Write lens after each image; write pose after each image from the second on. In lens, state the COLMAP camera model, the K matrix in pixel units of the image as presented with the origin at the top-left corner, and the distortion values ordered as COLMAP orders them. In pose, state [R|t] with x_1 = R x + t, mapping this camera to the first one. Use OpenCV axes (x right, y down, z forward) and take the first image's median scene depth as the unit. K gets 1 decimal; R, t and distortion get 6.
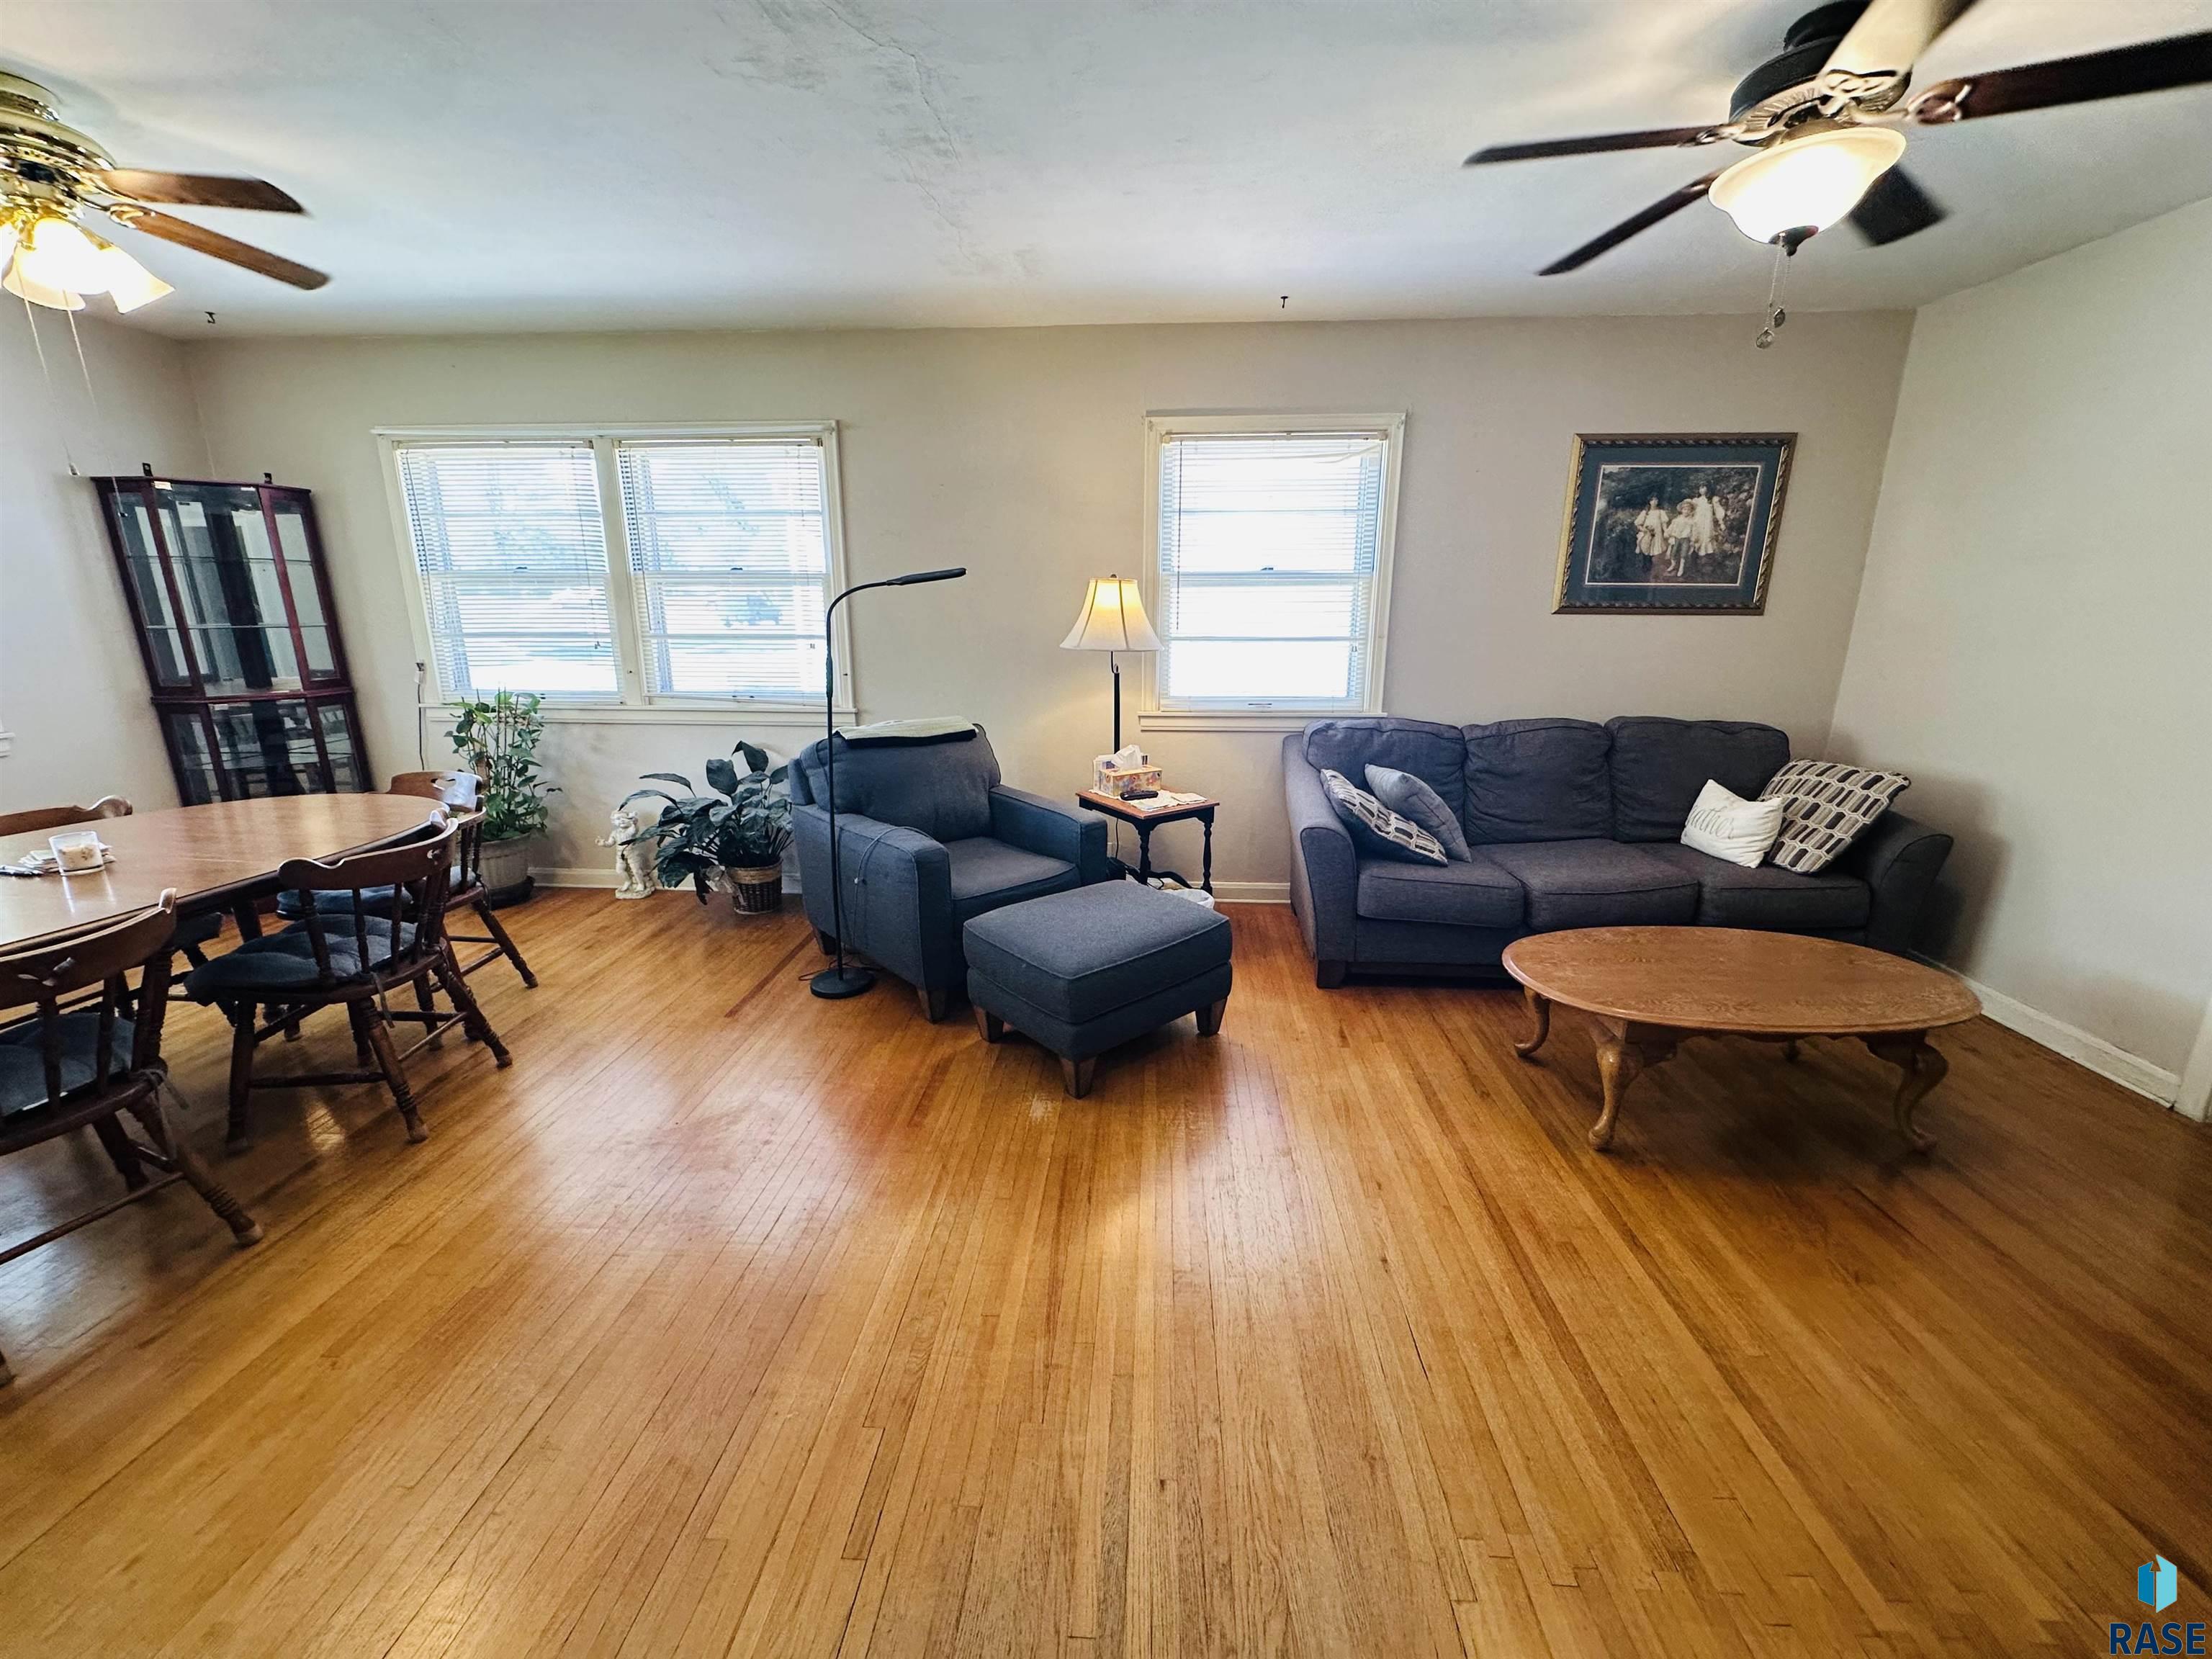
lens RADIAL K [[879.8, 0, 1107.7], [0, 879.8, 829.3], [0, 0, 1]] dist [-0.004521, 0.001073]
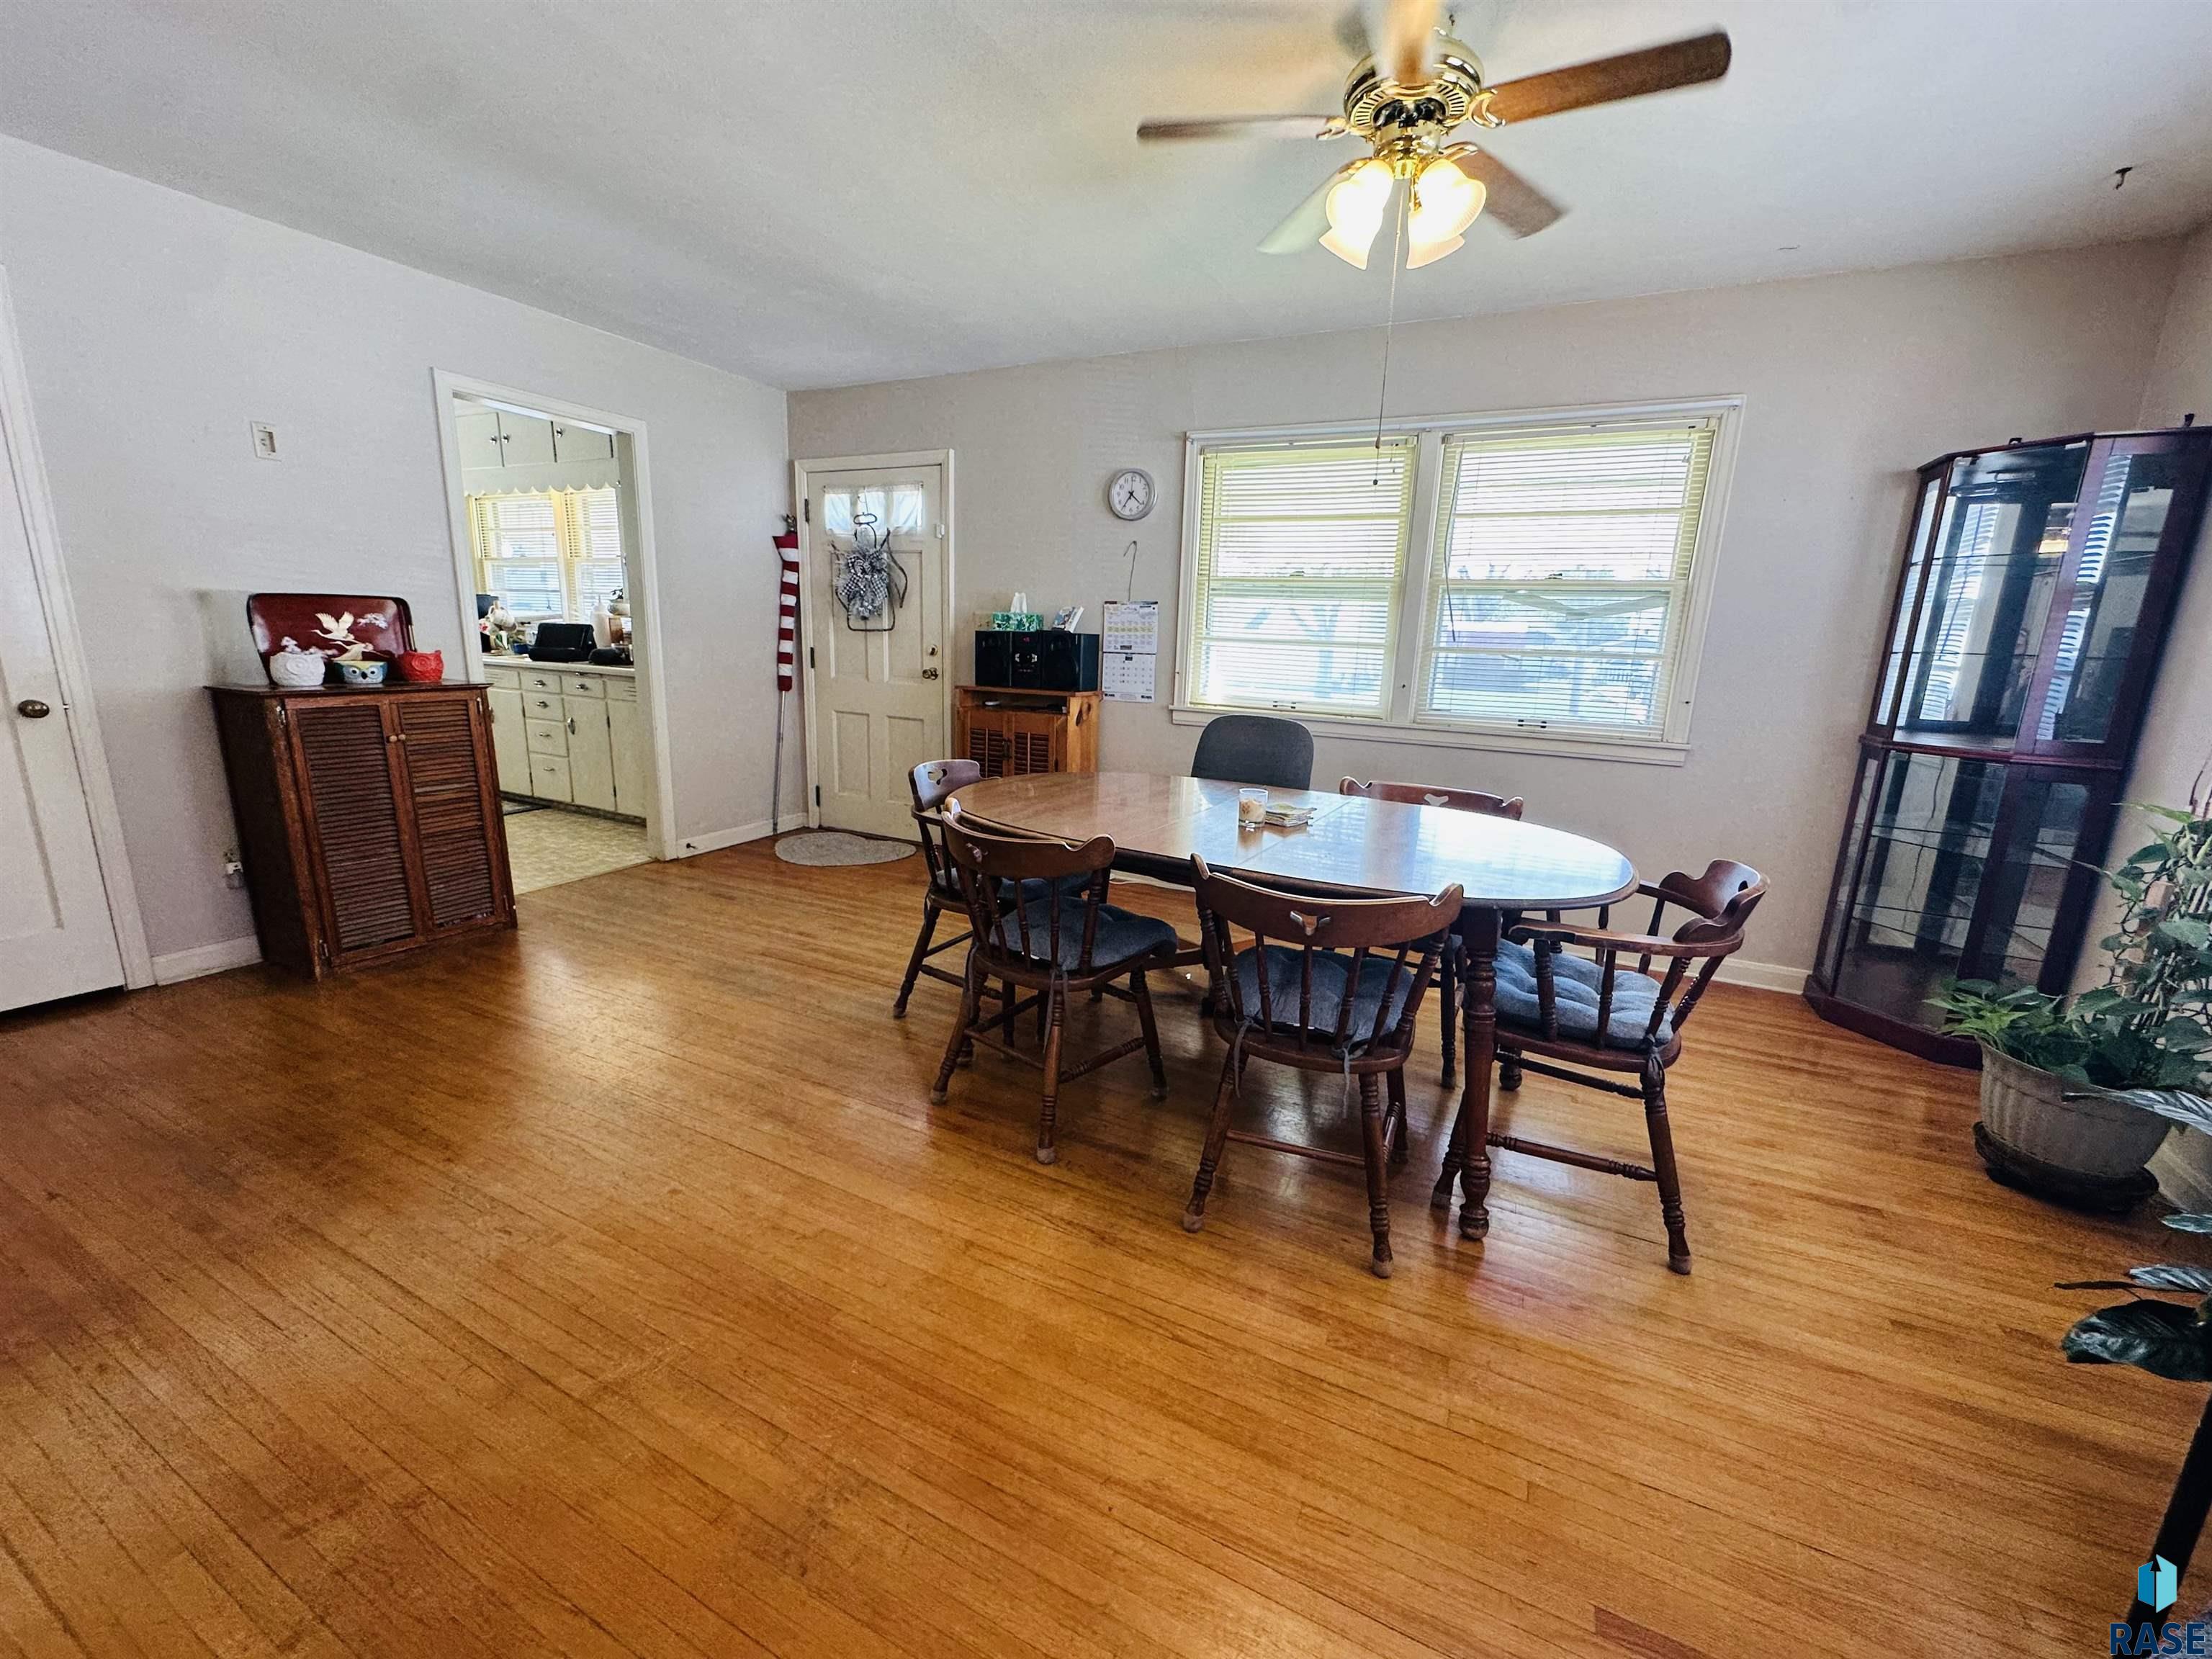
lens RADIAL K [[879.8, 0, 1105.9], [0, 879.8, 830.8], [0, 0, 1]] dist [-0.004521, 0.001073]
pose [[-0.387383, 0.186797, -0.902796, -0.058519], [-0.266847, 0.914621, 0.303746, -0.133449], [0.882455, 0.358574, -0.304463, 0.679875]]
